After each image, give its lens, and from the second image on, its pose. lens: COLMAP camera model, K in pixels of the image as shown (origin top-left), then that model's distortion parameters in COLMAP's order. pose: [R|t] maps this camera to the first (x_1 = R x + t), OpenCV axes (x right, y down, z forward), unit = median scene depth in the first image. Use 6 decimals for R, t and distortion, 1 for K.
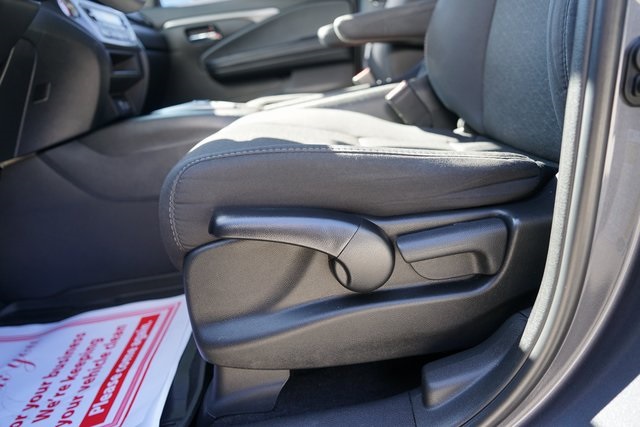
lens RADIAL K [[519.6, 0, 322.4], [0, 519.6, 213.5], [0, 0, 1]] dist [-0.029085, 0.012242]
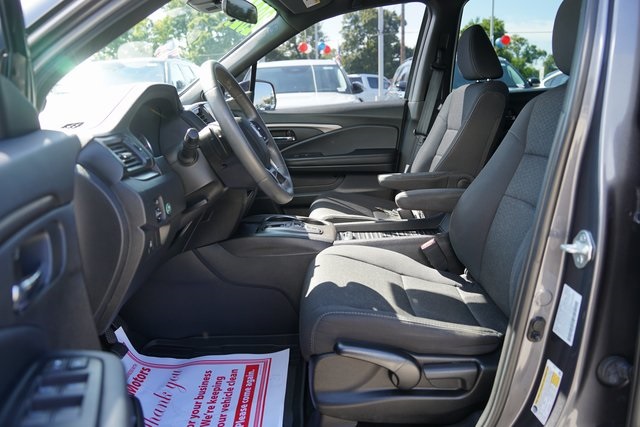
lens RADIAL K [[519.6, 0, 319.6], [0, 519.6, 215.8], [0, 0, 1]] dist [-0.029085, 0.012242]
pose [[0.989789, 0.141864, -0.013895, -0.288322], [-0.142274, 0.989201, -0.035197, -0.370291], [0.008751, 0.036814, 0.999284, -0.963966]]
